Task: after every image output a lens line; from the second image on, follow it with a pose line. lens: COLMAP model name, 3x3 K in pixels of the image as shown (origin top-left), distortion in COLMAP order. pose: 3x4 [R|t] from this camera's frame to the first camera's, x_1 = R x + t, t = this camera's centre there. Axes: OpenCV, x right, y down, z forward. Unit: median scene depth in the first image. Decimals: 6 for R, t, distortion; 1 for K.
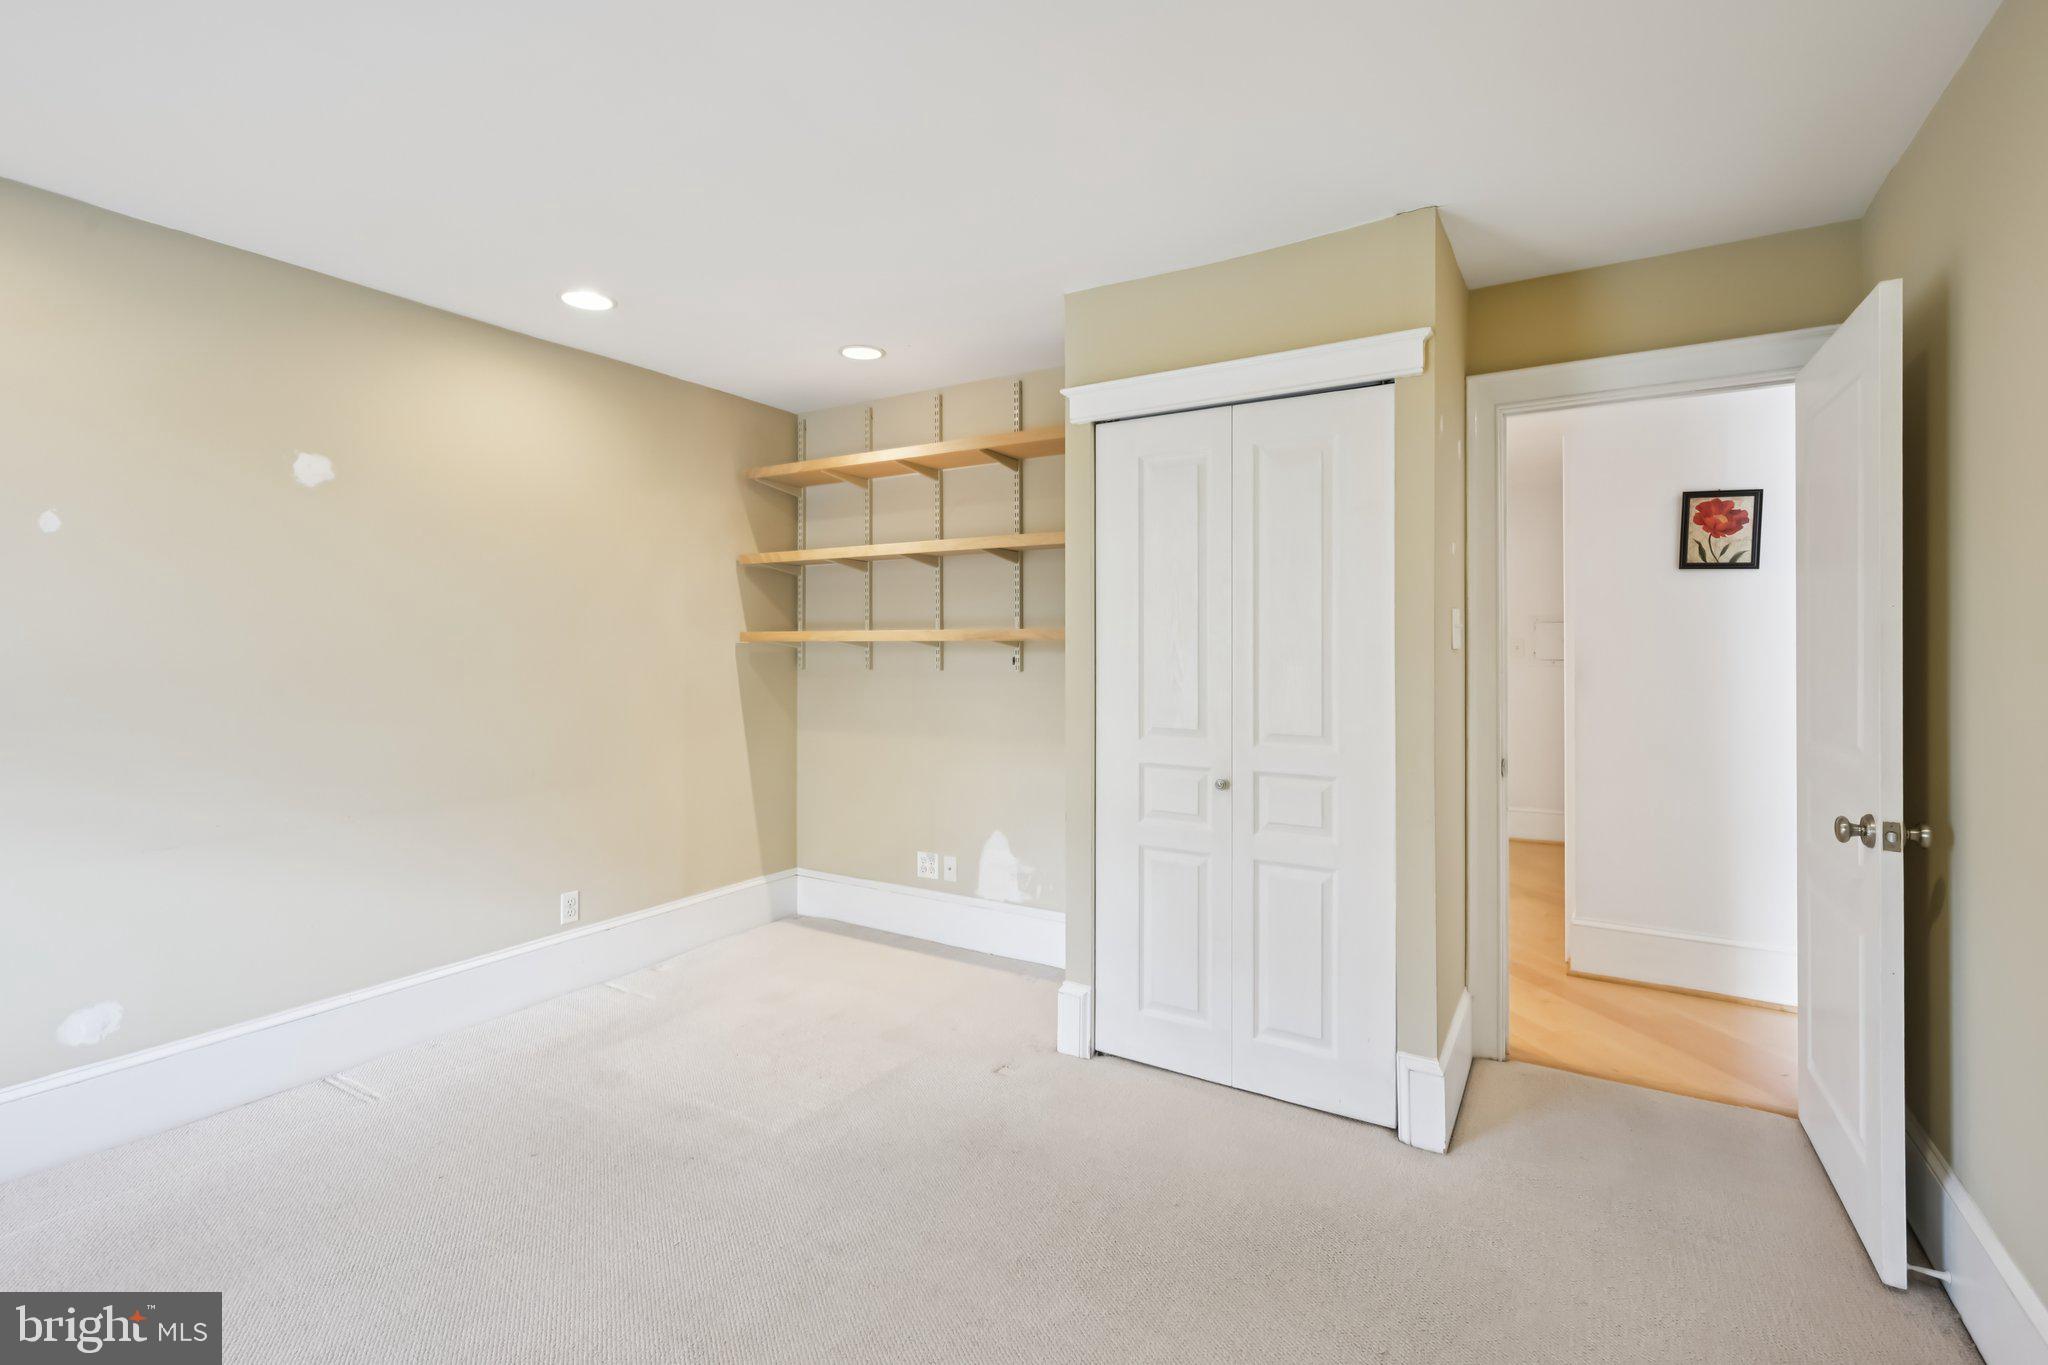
lens RADIAL K [[918.9, 0, 1026.3], [0, 918.9, 643.0], [0, 0, 1]] dist [0.001995, 0.000086]
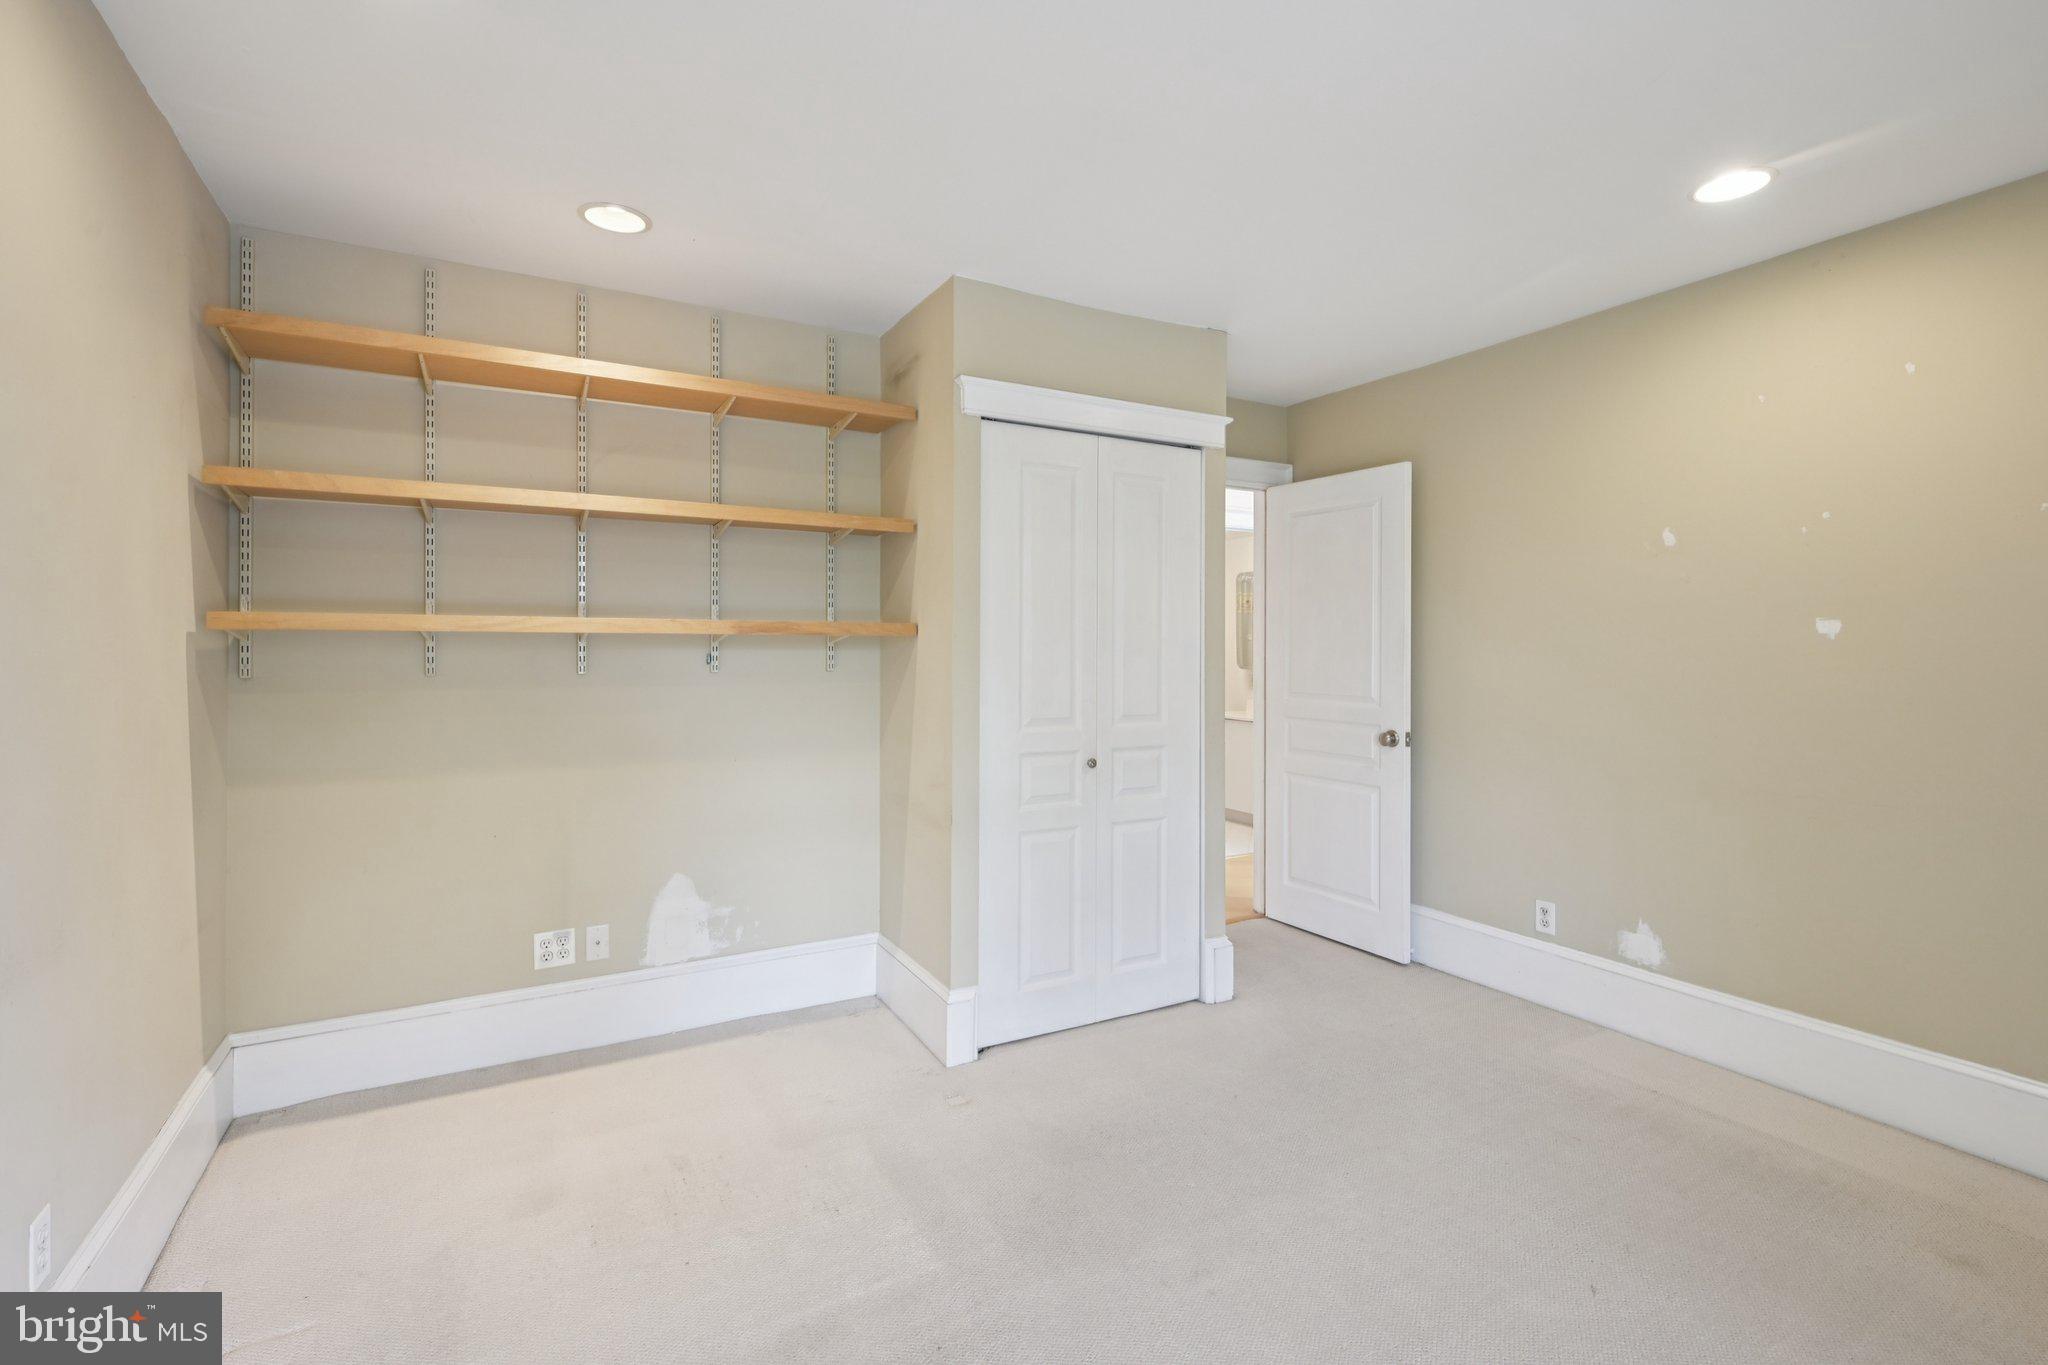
lens RADIAL K [[934.4, 0, 1019.8], [0, 934.4, 635.0], [0, 0, 1]] dist [0.002580, 0.000509]
pose [[0.487508, 0.008623, 0.873076, -0.620412], [-0.009341, 0.999946, -0.004660, -0.000075], [-0.873069, -0.005884, 0.487562, 0.370089]]
